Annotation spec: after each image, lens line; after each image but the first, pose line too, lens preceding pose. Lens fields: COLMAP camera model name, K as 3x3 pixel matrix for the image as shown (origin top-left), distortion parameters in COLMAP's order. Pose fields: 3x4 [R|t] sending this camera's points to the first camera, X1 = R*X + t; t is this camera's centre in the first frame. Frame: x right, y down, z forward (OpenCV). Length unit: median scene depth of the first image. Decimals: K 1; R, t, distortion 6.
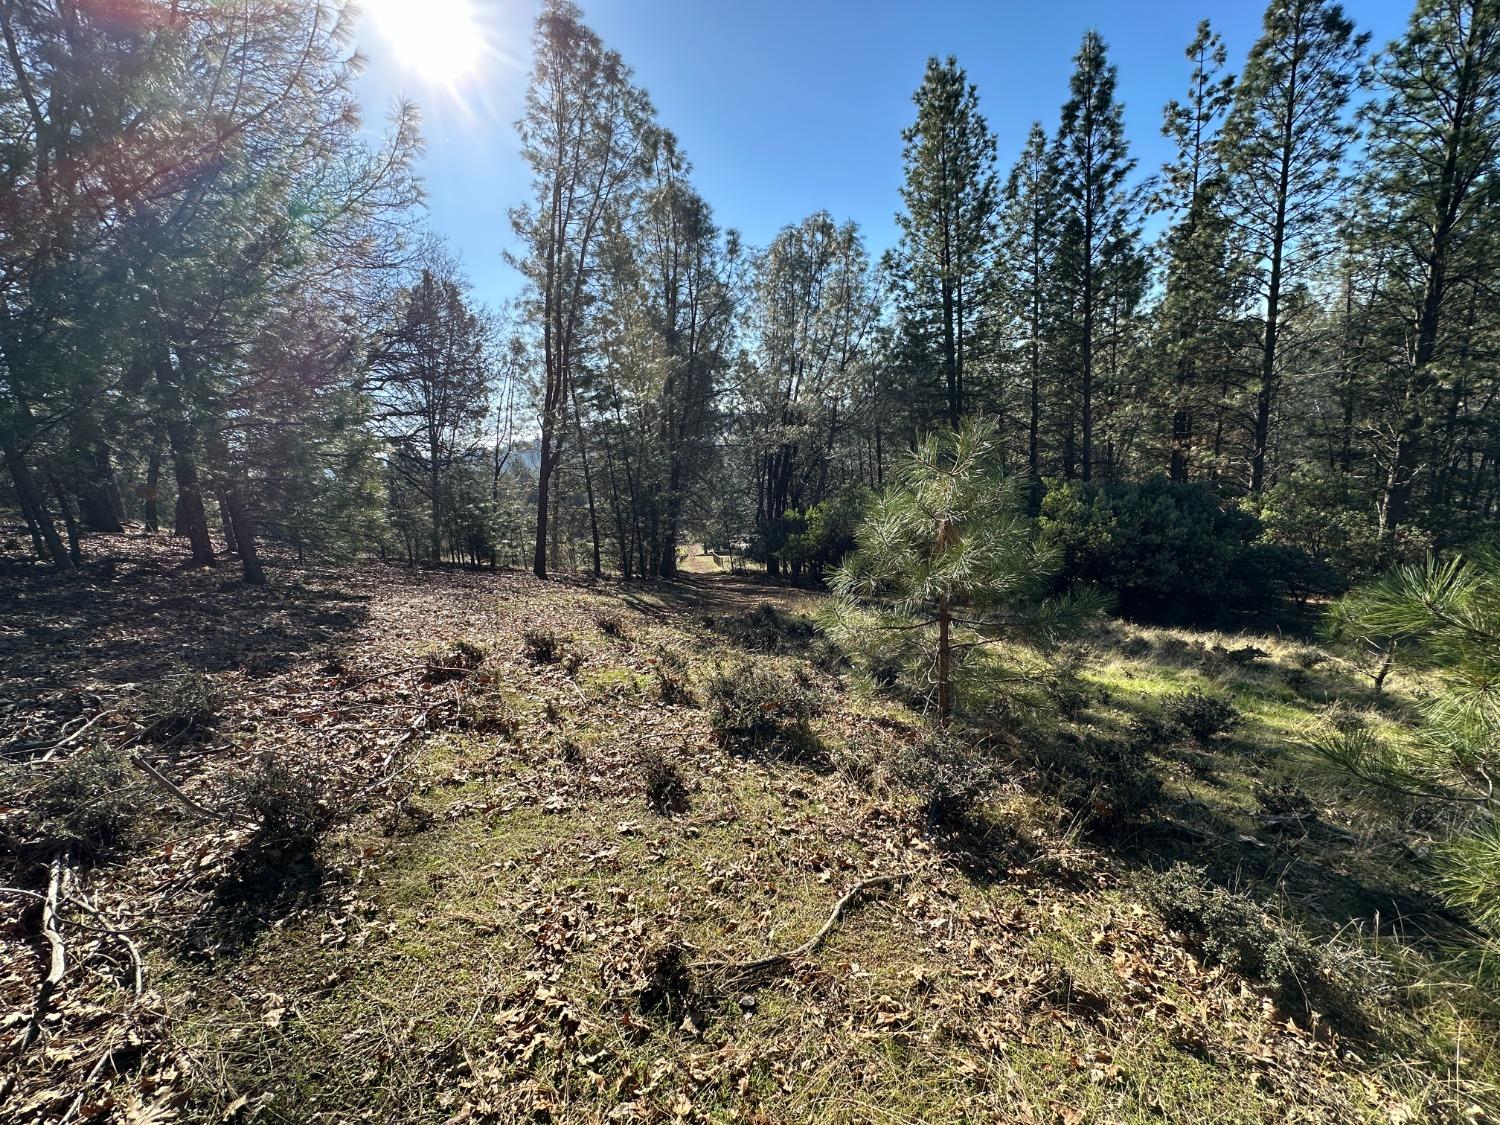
lens RADIAL K [[602.3, 0, 750.0], [0, 602.3, 562.5], [0, 0, 1]] dist [-0.000799, 0.000235]
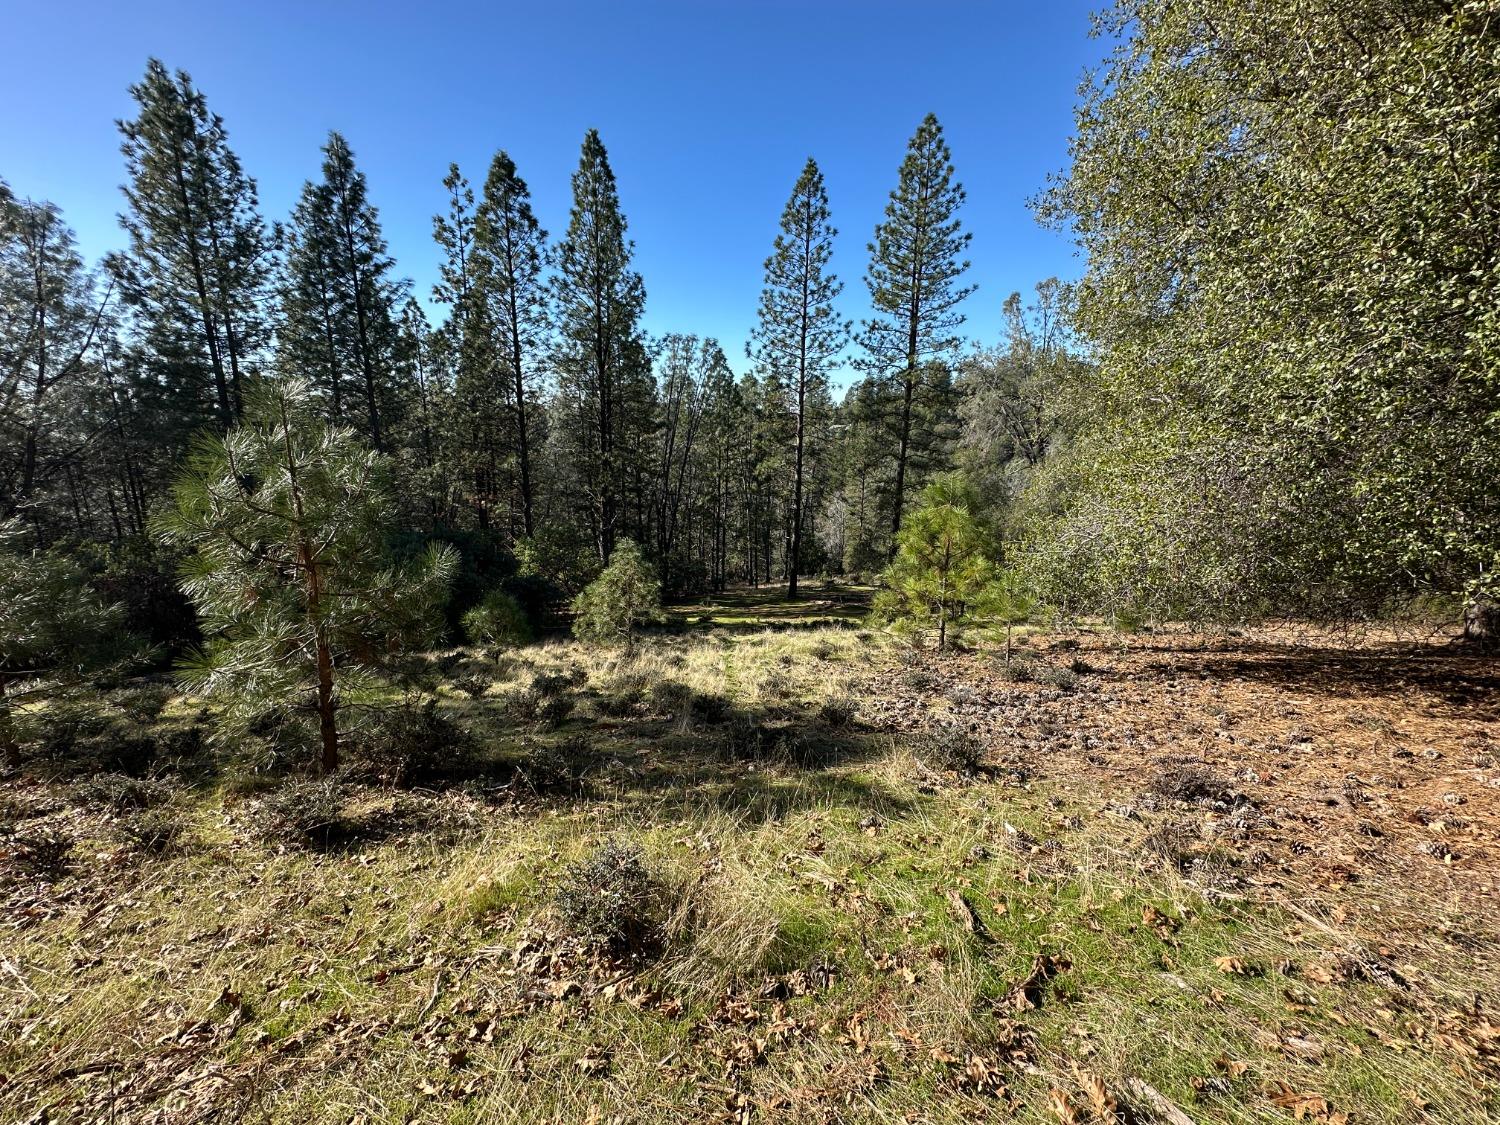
lens RADIAL K [[602.3, 0, 750.0], [0, 602.3, 562.5], [0, 0, 1]] dist [-0.000799, 0.000235]
pose [[0.570678, -0.062585, 0.818785, 0.033118], [0.123009, 0.992356, -0.009883, 0.011220], [-0.811908, 0.106358, 0.574015, -0.144316]]
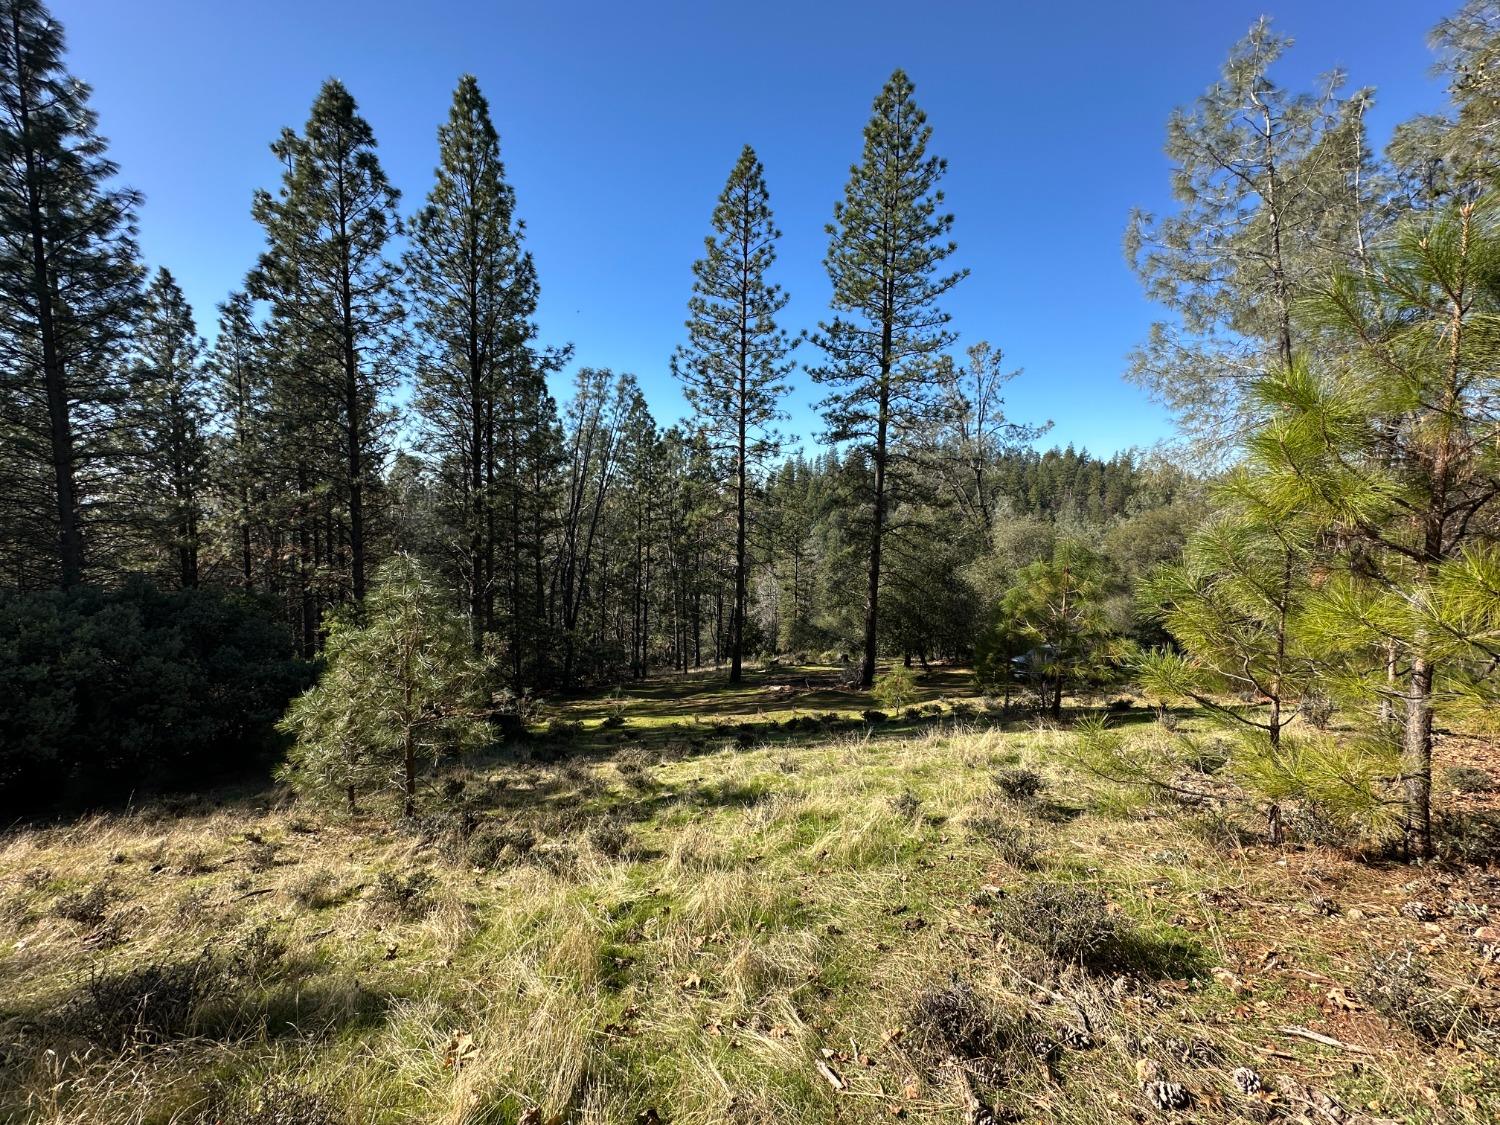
lens RADIAL K [[602.3, 0, 750.0], [0, 602.3, 562.5], [0, 0, 1]] dist [-0.000799, 0.000235]
pose [[0.463081, 0.047048, 0.885067, 0.307362], [0.151462, 0.979700, -0.131326, 0.026539], [-0.873279, 0.194868, 0.446554, 0.062945]]
